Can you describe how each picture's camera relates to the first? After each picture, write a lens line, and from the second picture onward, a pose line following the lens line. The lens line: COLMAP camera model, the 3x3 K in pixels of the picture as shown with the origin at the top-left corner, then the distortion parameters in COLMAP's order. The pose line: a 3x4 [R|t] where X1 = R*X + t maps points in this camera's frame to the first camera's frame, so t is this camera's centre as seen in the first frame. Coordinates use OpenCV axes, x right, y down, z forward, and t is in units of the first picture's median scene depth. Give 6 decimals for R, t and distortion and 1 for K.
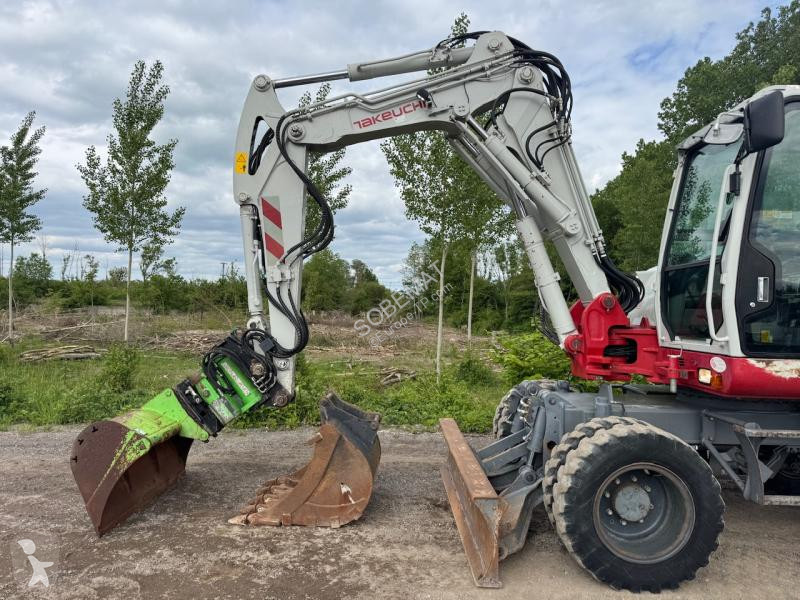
lens RADIAL K [[568.6, 0, 397.8], [0, 568.6, 293.7], [0, 0, 1]] dist [0.071463, -0.088157]
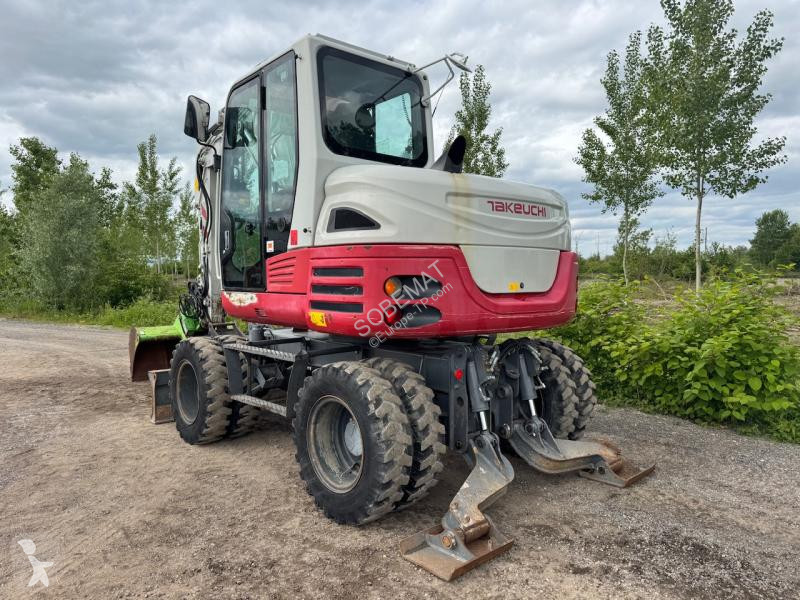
lens RADIAL K [[568.6, 0, 399.6], [0, 568.6, 304.2], [0, 0, 1]] dist [0.071463, -0.088157]
pose [[0.669718, 0.007247, -0.742580, 1.408110], [0.040988, 0.998067, 0.046706, 0.071387], [0.741483, -0.061716, 0.668127, 0.296490]]
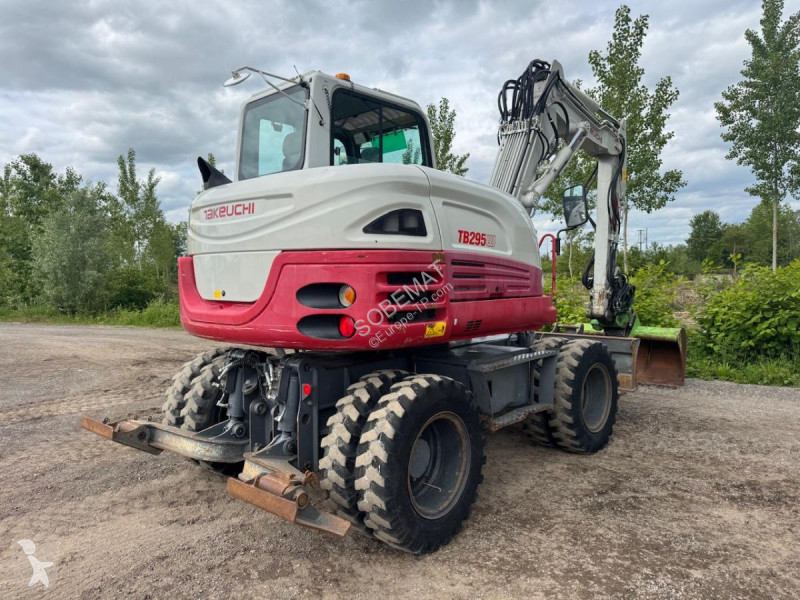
lens RADIAL K [[568.6, 0, 400.6], [0, 568.6, 294.5], [0, 0, 1]] dist [0.071463, -0.088157]
pose [[0.725151, -0.020993, -0.688269, 1.748966], [0.057676, 0.997875, 0.030330, 0.068346], [0.686170, -0.061690, 0.724821, -0.320092]]
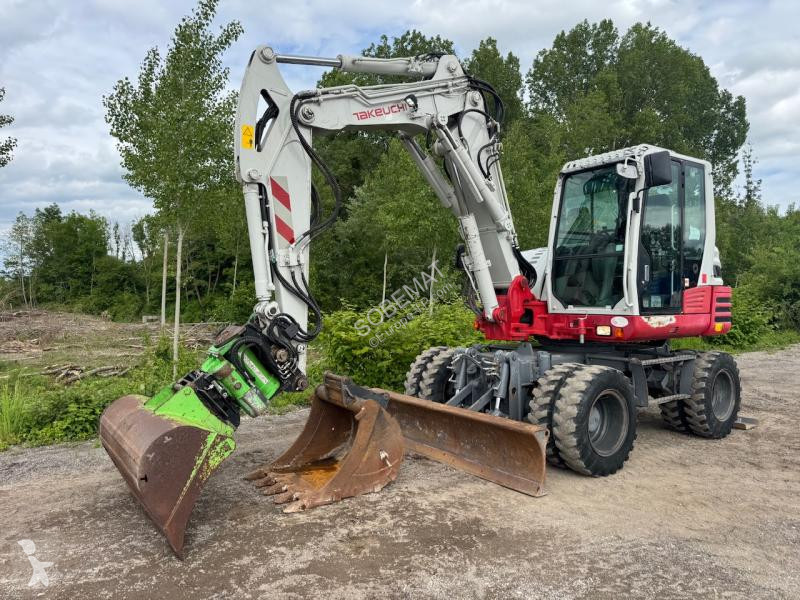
lens RADIAL K [[568.6, 0, 403.3], [0, 568.6, 294.4], [0, 0, 1]] dist [0.071463, -0.088157]
pose [[0.795997, -0.024408, 0.604808, -0.646538], [0.003433, 0.999353, 0.035813, -0.005365], [-0.605291, -0.026431, 0.795566, 0.103792]]
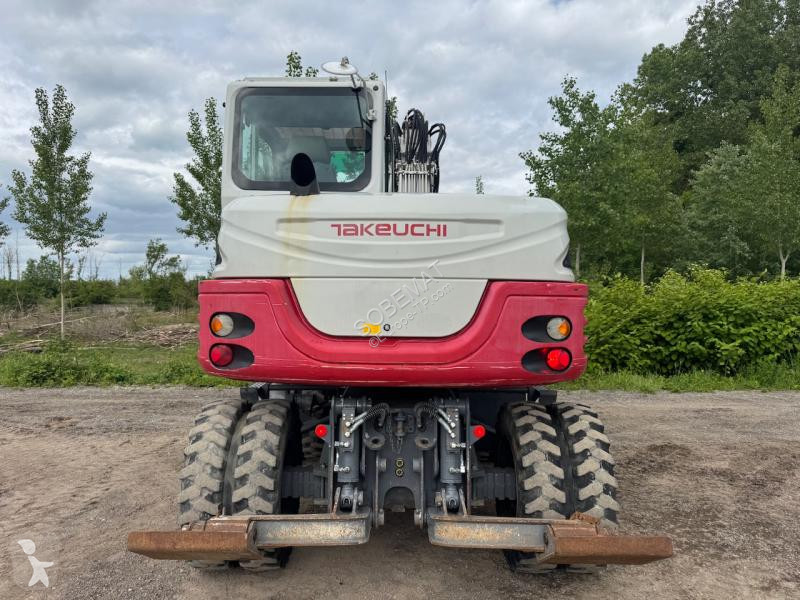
lens RADIAL K [[568.6, 0, 396.0], [0, 568.6, 294.9], [0, 0, 1]] dist [0.071463, -0.088157]
pose [[0.999086, -0.030800, -0.029639, 1.061529], [0.031370, 0.999328, 0.018970, 0.027230], [0.029034, -0.019882, 0.999381, -0.559237]]
